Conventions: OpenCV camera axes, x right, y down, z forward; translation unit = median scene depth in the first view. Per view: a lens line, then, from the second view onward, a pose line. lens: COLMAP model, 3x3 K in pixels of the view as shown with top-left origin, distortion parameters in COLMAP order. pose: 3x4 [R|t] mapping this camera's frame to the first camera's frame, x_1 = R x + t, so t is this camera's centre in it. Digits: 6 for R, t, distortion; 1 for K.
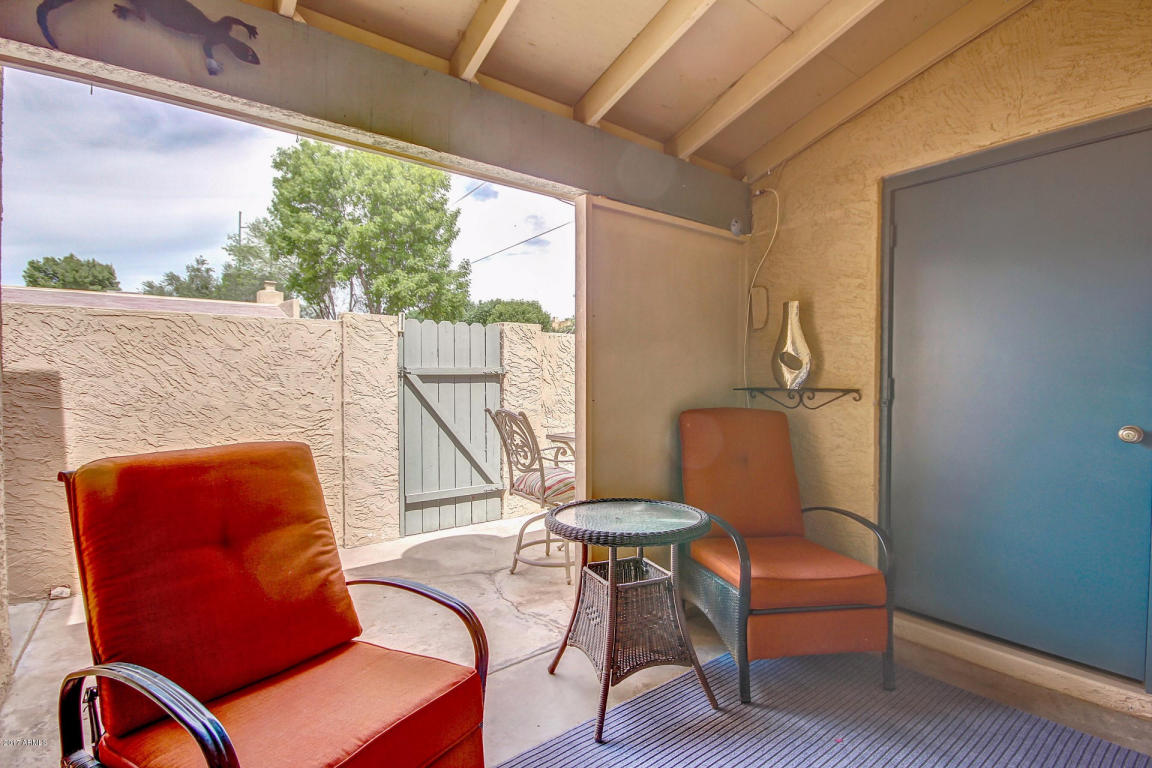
lens RADIAL K [[537.5, 0, 587.0], [0, 537.5, 385.5], [0, 0, 1]] dist [-0.000128, 0.000888]
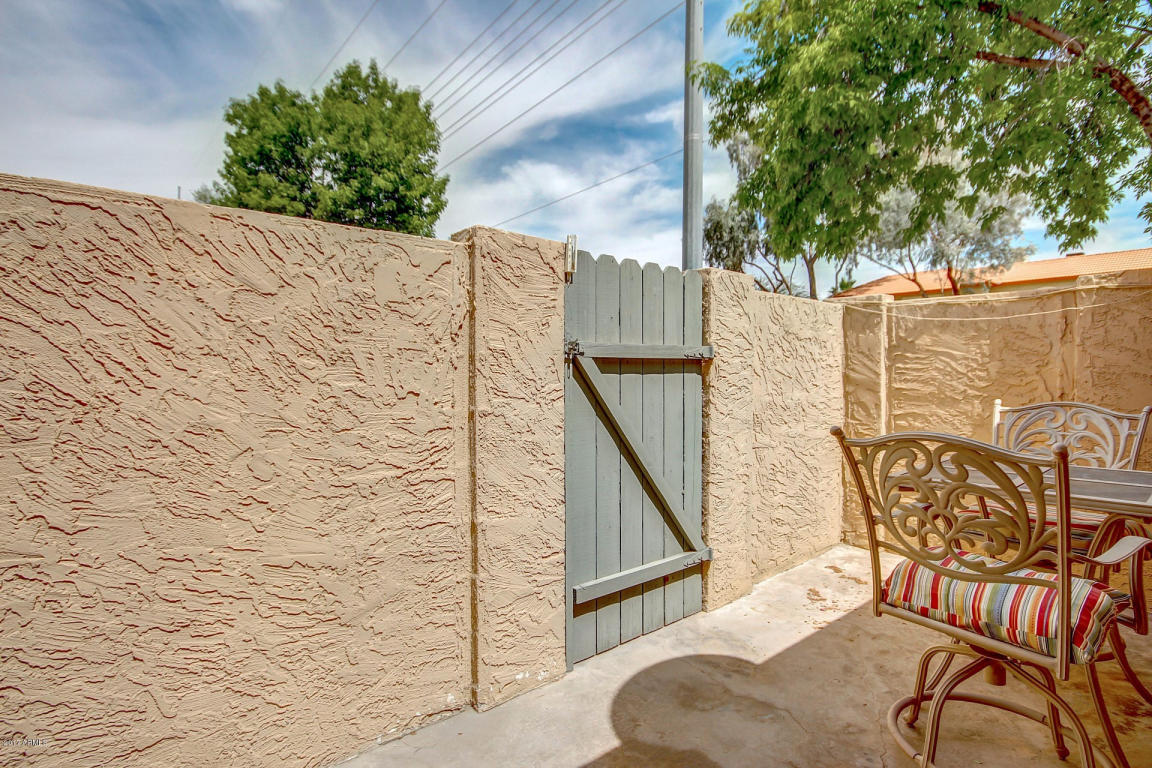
lens RADIAL K [[556.6, 0, 573.0], [0, 556.6, 386.4], [0, 0, 1]] dist [0.000716, -0.000683]
pose [[0.998963, -0.001413, 0.045497, -0.330695], [0.001018, 0.999962, 0.008706, 0.003159], [-0.045507, -0.008651, 0.998927, 0.421956]]
